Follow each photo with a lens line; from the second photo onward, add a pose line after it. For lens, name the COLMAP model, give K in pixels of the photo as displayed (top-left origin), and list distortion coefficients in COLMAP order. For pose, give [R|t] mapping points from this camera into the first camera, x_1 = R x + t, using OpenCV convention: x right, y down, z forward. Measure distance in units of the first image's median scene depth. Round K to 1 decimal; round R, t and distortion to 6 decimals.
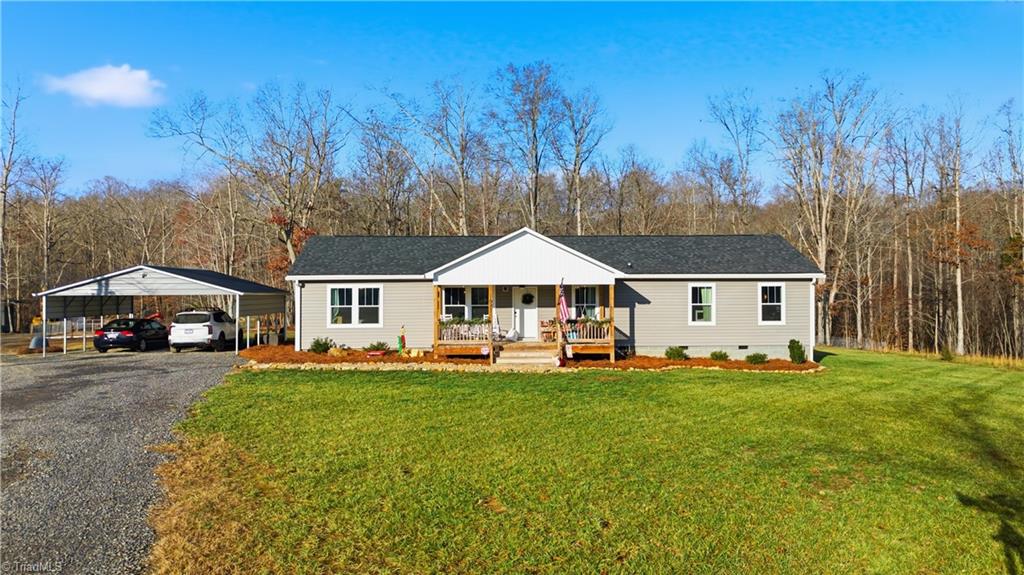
lens RADIAL K [[750.2, 0, 515.0], [0, 750.2, 288.7], [0, 0, 1]] dist [0.100468, -0.103503]
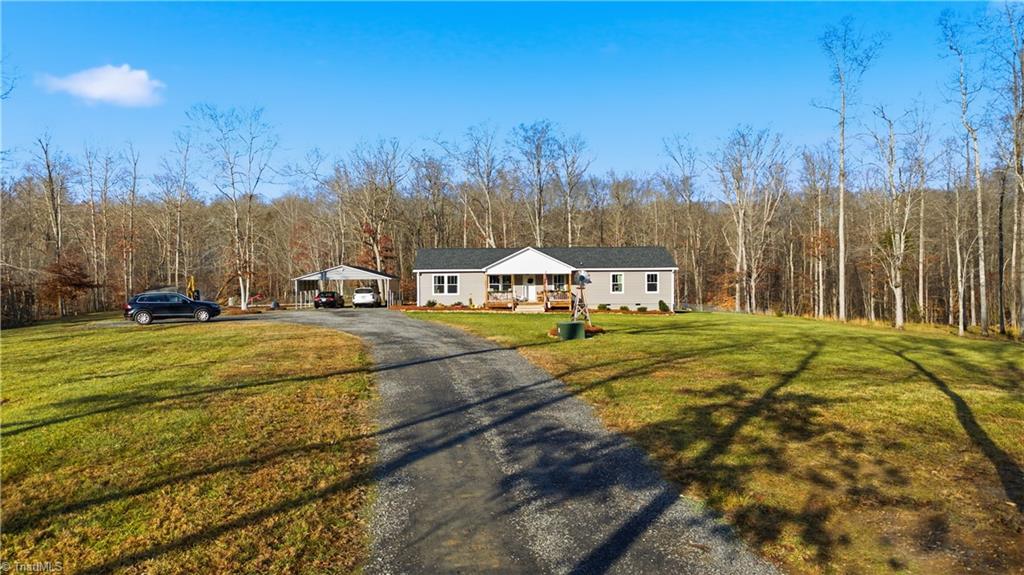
lens RADIAL K [[750.2, 0, 515.0], [0, 750.2, 288.7], [0, 0, 1]] dist [0.100468, -0.103503]
pose [[0.999830, -0.003631, -0.018071, 0.012074], [0.003959, 0.999827, 0.018167, -0.002032], [0.018002, -0.018235, 0.999672, -1.030495]]
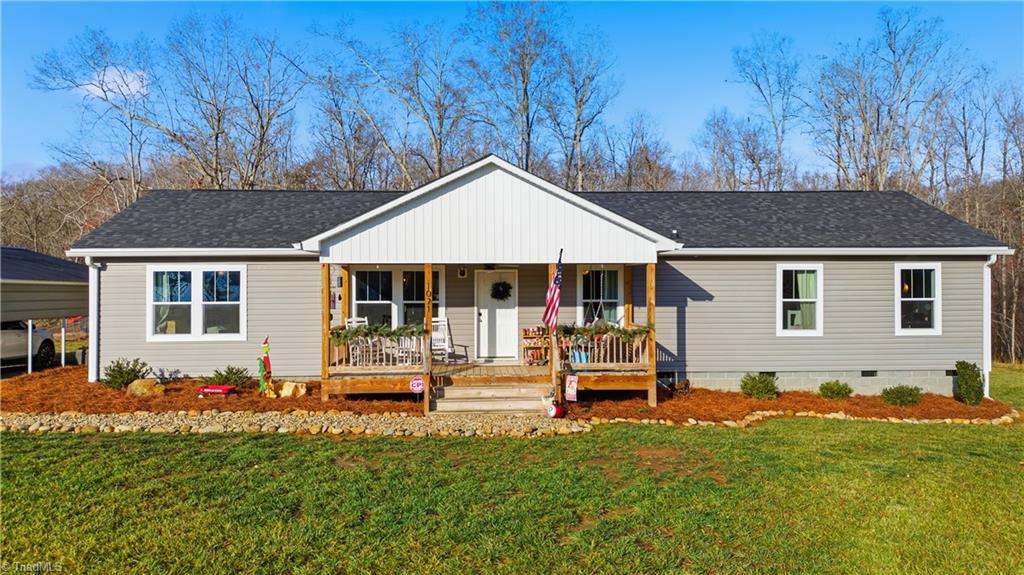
lens RADIAL K [[750.2, 0, 515.0], [0, 750.2, 288.7], [0, 0, 1]] dist [0.100468, -0.103503]
pose [[0.999992, 0.000431, 0.004060, 0.025738], [-0.000441, 0.999997, 0.002275, 0.010912], [-0.004059, -0.002276, 0.999989, 0.424175]]
